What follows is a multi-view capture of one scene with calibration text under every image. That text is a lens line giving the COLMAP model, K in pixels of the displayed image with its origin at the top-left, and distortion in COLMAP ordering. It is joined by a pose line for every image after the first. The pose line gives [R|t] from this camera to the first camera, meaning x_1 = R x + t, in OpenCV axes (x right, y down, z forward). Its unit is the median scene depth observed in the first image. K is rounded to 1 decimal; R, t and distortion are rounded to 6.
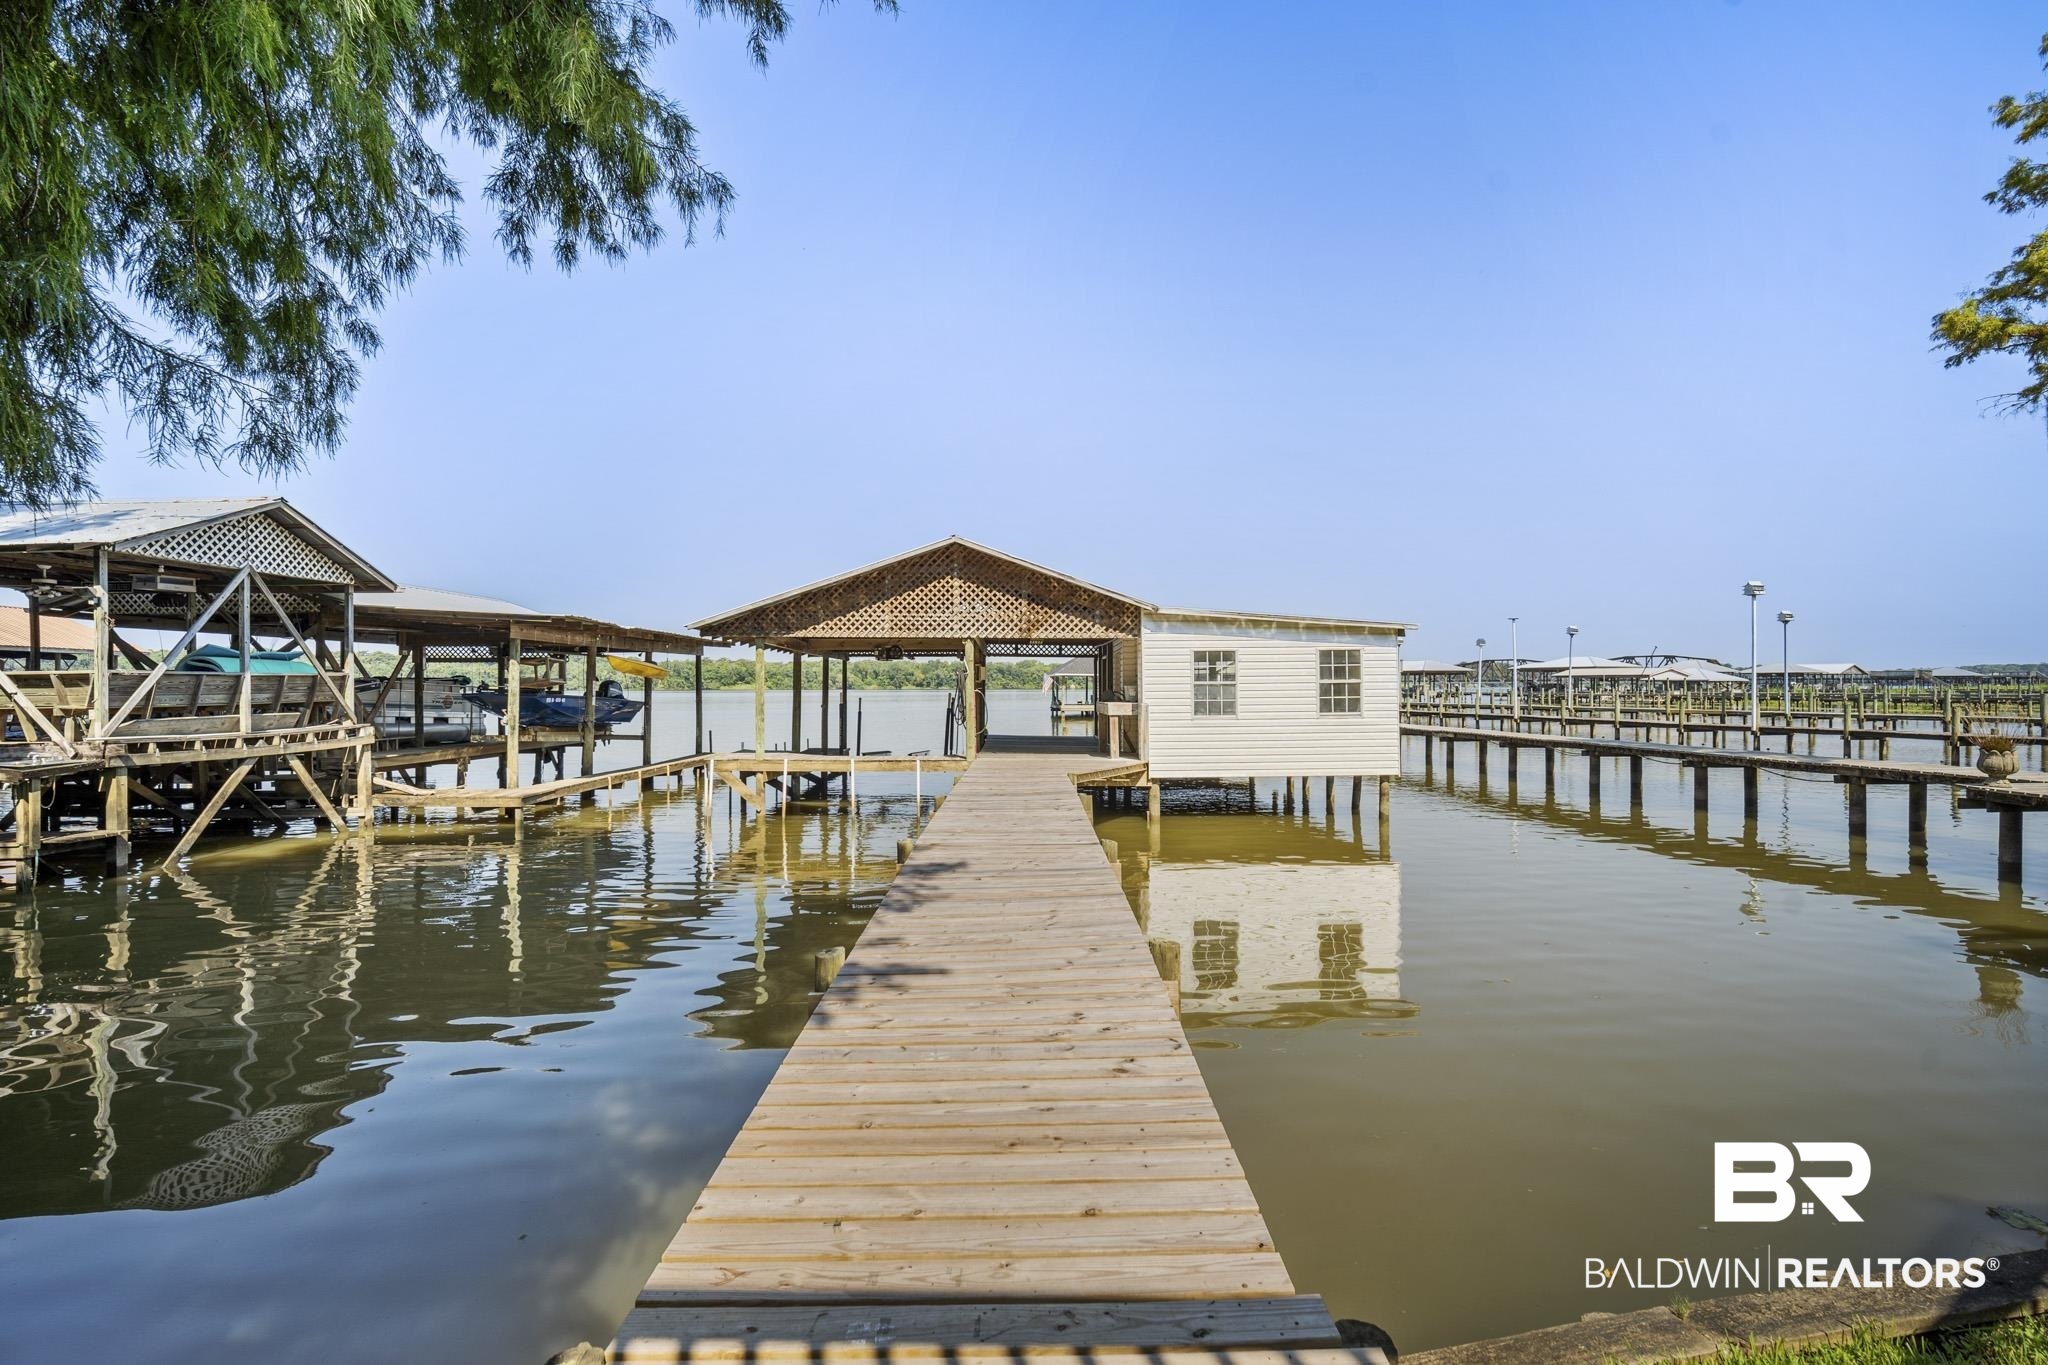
lens RADIAL K [[929.1, 0, 1034.3], [0, 929.1, 683.6], [0, 0, 1]] dist [-0.001414, -0.000165]
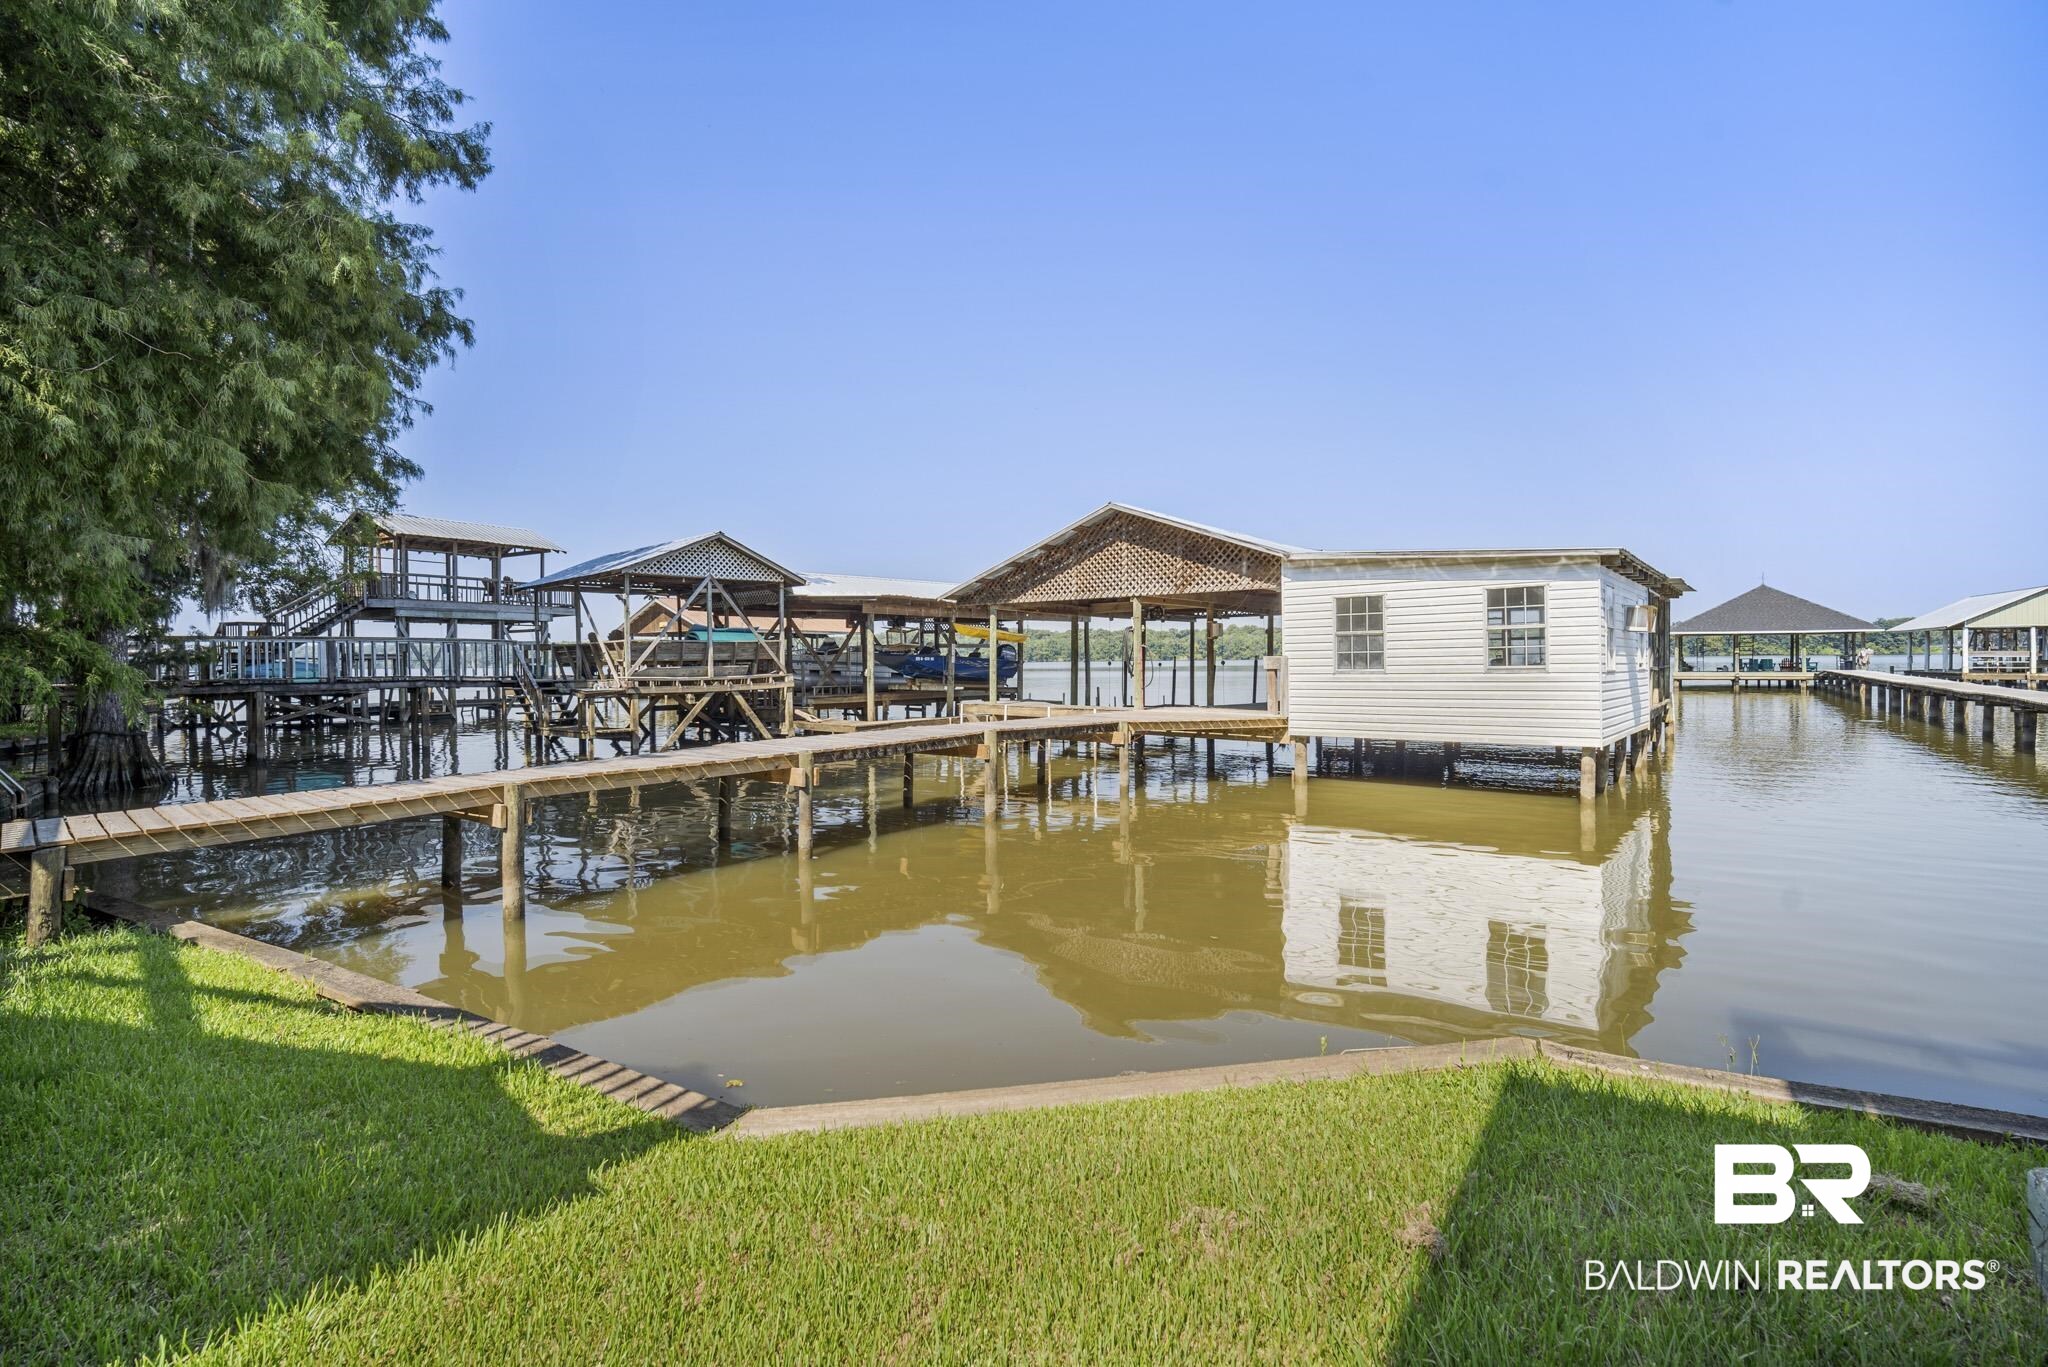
lens RADIAL K [[929.1, 0, 1034.3], [0, 929.1, 684.6], [0, 0, 1]] dist [-0.001414, -0.000165]
pose [[0.746177, 0.011295, -0.665652, 0.561131], [0.009287, 0.999582, 0.027371, 0.021916], [0.665683, -0.026606, 0.745760, 0.128177]]
